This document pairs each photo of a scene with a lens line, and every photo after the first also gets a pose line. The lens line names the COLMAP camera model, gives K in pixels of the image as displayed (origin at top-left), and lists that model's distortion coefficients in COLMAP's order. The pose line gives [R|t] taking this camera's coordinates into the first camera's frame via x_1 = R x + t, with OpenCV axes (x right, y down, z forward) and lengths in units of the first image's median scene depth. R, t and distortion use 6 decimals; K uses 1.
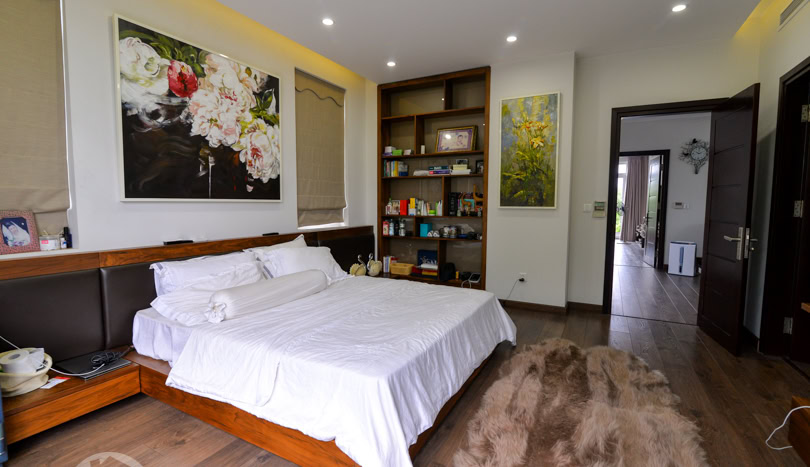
lens RADIAL K [[376.1, 0, 404.3], [0, 376.1, 231.9], [0, 0, 1]] dist [-0.002425, 0.000141]
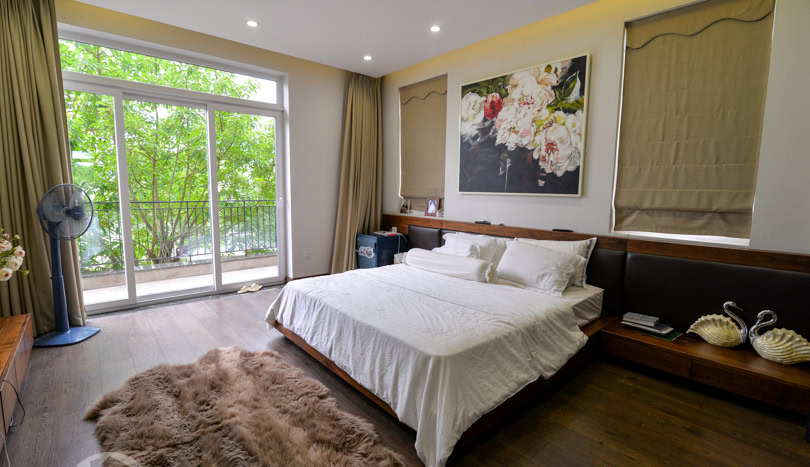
lens RADIAL K [[376.1, 0, 404.1], [0, 376.1, 235.4], [0, 0, 1]] dist [-0.002425, 0.000141]
pose [[-0.344361, 0.104388, -0.933016, 0.739312], [-0.090280, 0.985512, 0.143582, -0.090778], [0.934486, 0.133676, -0.329948, 1.044722]]
